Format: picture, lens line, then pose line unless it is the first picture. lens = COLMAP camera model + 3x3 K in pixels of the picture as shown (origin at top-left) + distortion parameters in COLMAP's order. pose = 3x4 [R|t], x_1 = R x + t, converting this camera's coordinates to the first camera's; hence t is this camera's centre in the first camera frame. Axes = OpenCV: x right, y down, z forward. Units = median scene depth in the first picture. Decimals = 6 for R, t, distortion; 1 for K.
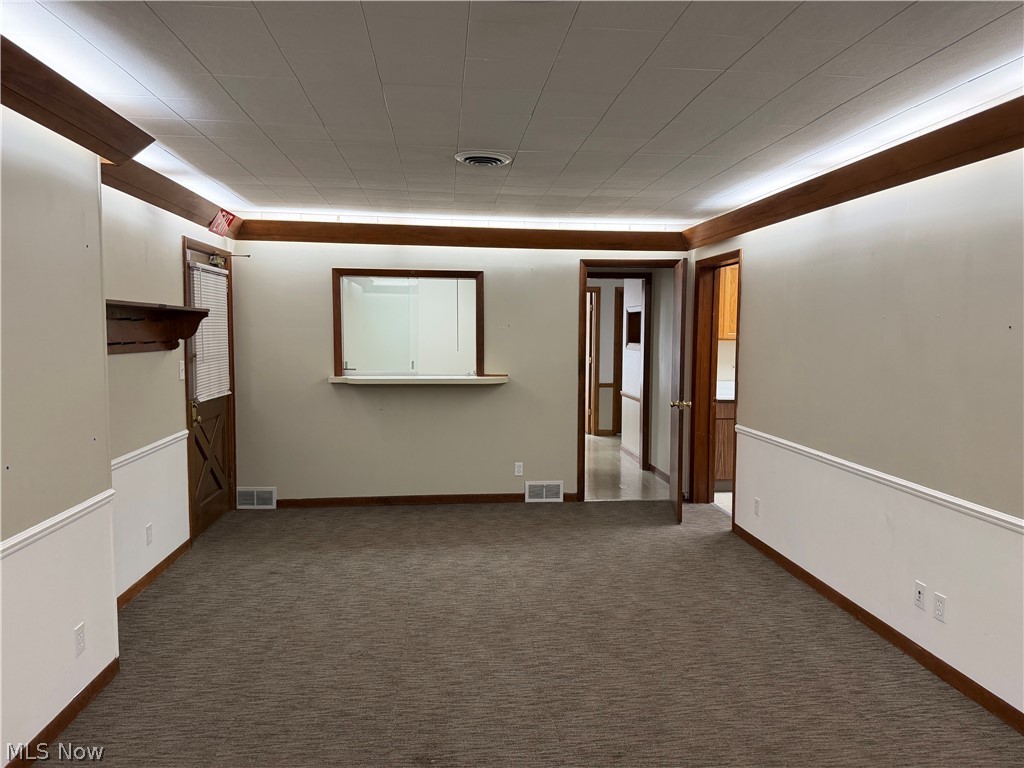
lens RADIAL K [[723.2, 0, 512.8], [0, 723.2, 384.5], [0, 0, 1]] dist [0.004545, -0.005801]
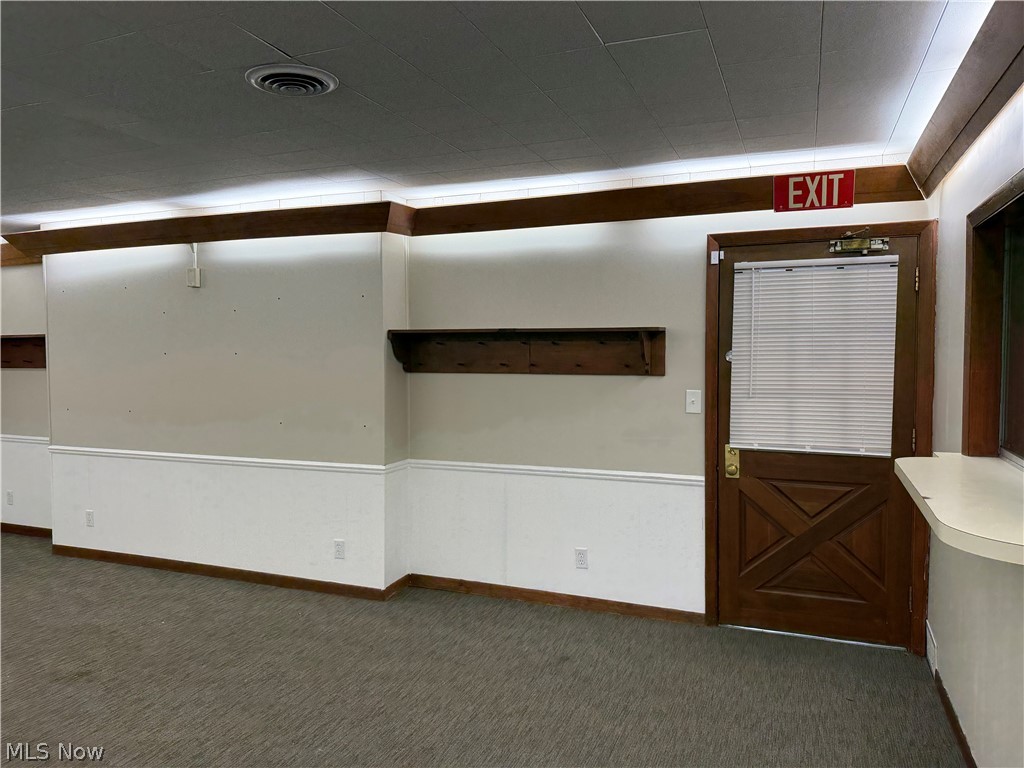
lens RADIAL K [[723.2, 0, 515.5], [0, 723.2, 383.2], [0, 0, 1]] dist [0.004545, -0.005801]
pose [[-0.459168, 0.052817, -0.886778, 0.448855], [-0.055917, 0.994533, 0.088188, -0.127024], [0.886588, 0.090079, -0.453704, 1.497947]]
